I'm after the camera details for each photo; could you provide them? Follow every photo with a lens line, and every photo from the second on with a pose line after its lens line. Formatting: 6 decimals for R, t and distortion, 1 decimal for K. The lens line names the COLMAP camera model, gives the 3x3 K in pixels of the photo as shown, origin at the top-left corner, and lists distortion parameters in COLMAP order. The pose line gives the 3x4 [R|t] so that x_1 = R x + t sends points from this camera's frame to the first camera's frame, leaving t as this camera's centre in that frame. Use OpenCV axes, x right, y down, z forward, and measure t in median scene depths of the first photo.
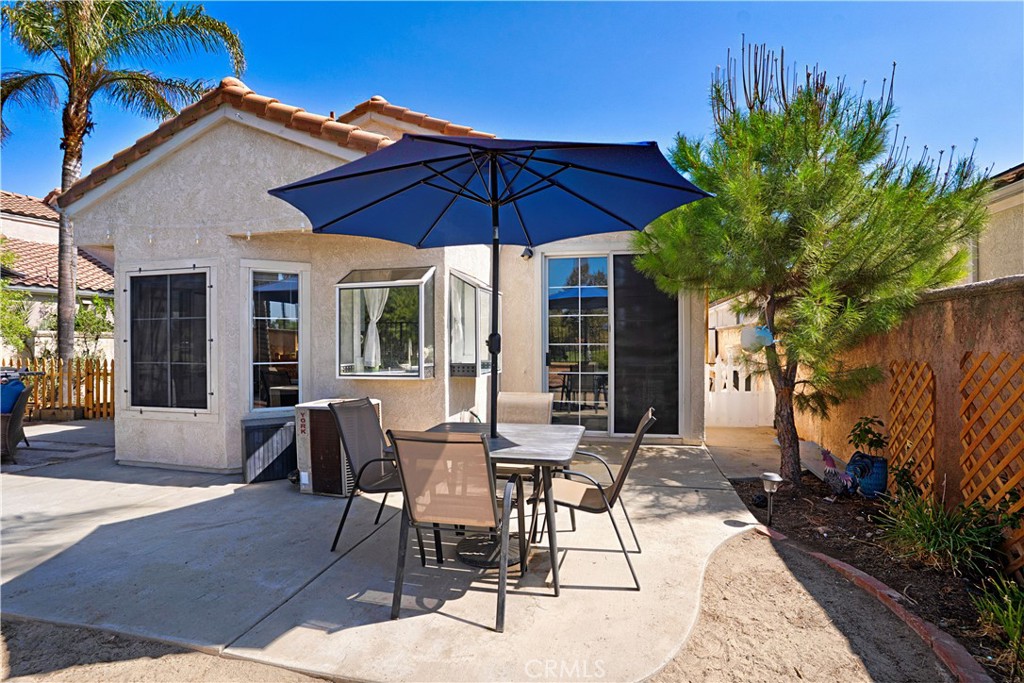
lens RADIAL K [[500.9, 0, 506.7], [0, 500.9, 343.6], [0, 0, 1]] dist [-0.078125, 0.035197]
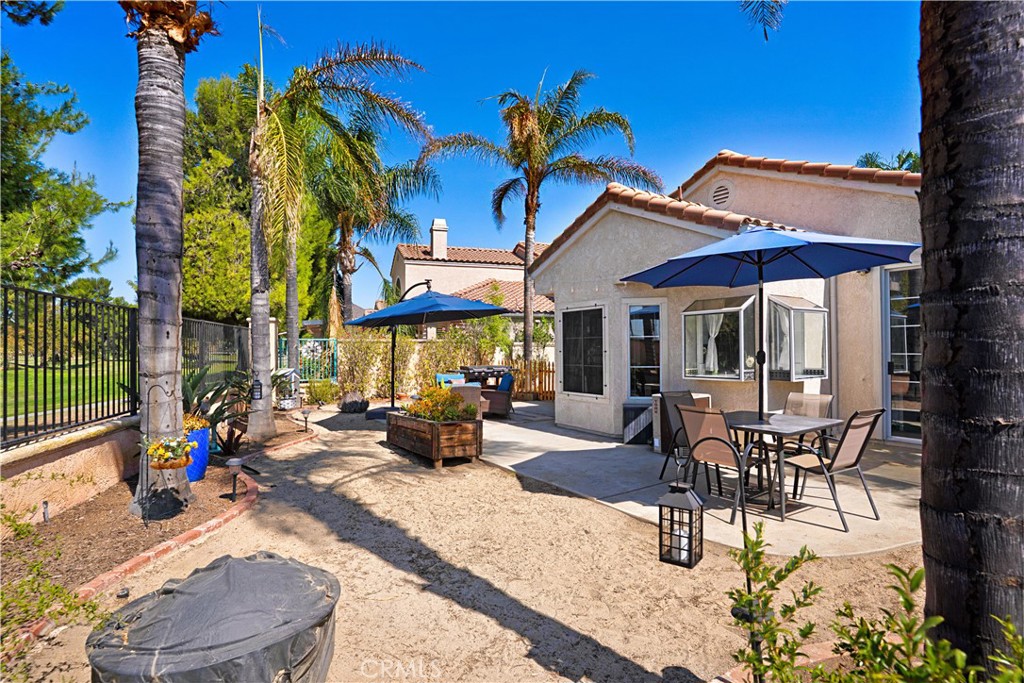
lens RADIAL K [[500.9, 0, 506.7], [0, 500.9, 343.6], [0, 0, 1]] dist [-0.078125, 0.035197]
pose [[0.715236, -0.009178, -0.698823, 0.273475], [0.005537, 0.999957, -0.007466, -0.021202], [0.698861, 0.001471, 0.715256, -0.349001]]
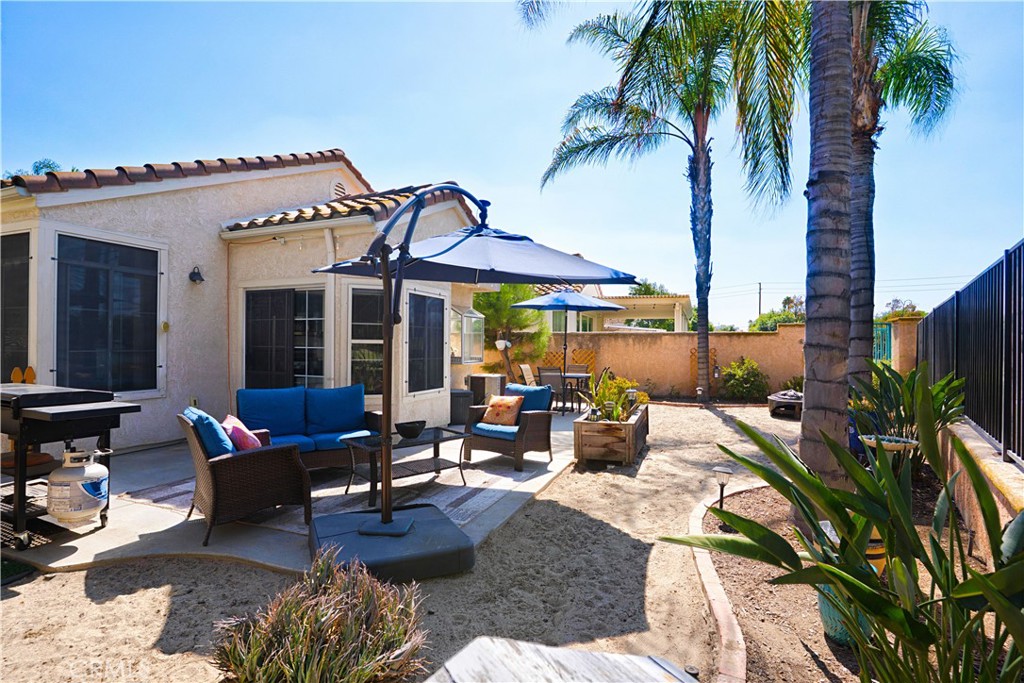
lens RADIAL K [[500.9, 0, 506.7], [0, 500.9, 343.6], [0, 0, 1]] dist [-0.078125, 0.035197]
pose [[0.137317, 0.006469, 0.990506, -1.980101], [-0.005440, 0.999969, -0.005777, 0.003346], [-0.990512, -0.004596, 0.137347, 0.534997]]
